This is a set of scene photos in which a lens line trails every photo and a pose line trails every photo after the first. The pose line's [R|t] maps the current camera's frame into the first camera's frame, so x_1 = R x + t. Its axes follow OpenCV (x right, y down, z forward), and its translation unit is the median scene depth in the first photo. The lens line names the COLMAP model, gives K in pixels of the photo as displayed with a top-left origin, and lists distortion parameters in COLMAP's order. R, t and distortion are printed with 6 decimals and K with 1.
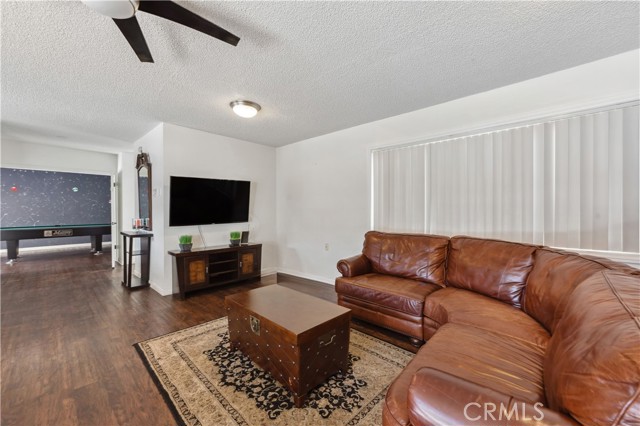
lens RADIAL K [[258.7, 0, 321.8], [0, 258.7, 209.7], [0, 0, 1]] dist [0.001427, -0.000165]
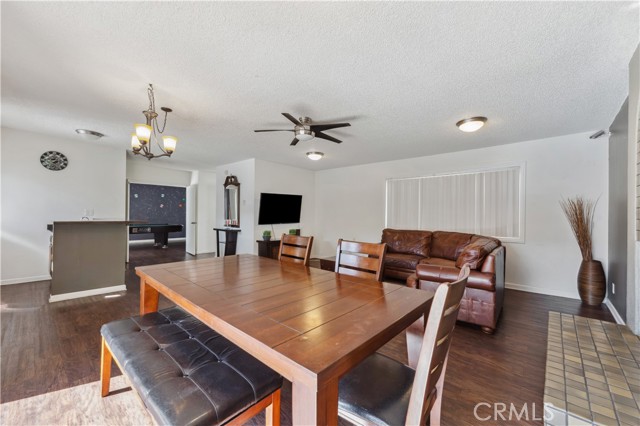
lens RADIAL K [[258.7, 0, 318.4], [0, 258.7, 214.3], [0, 0, 1]] dist [0.001427, -0.000165]
pose [[0.999638, 0.012729, 0.023683, -0.300032], [-0.012746, 0.999919, 0.000599, -0.005771], [-0.023674, -0.000901, 0.999719, -0.681812]]
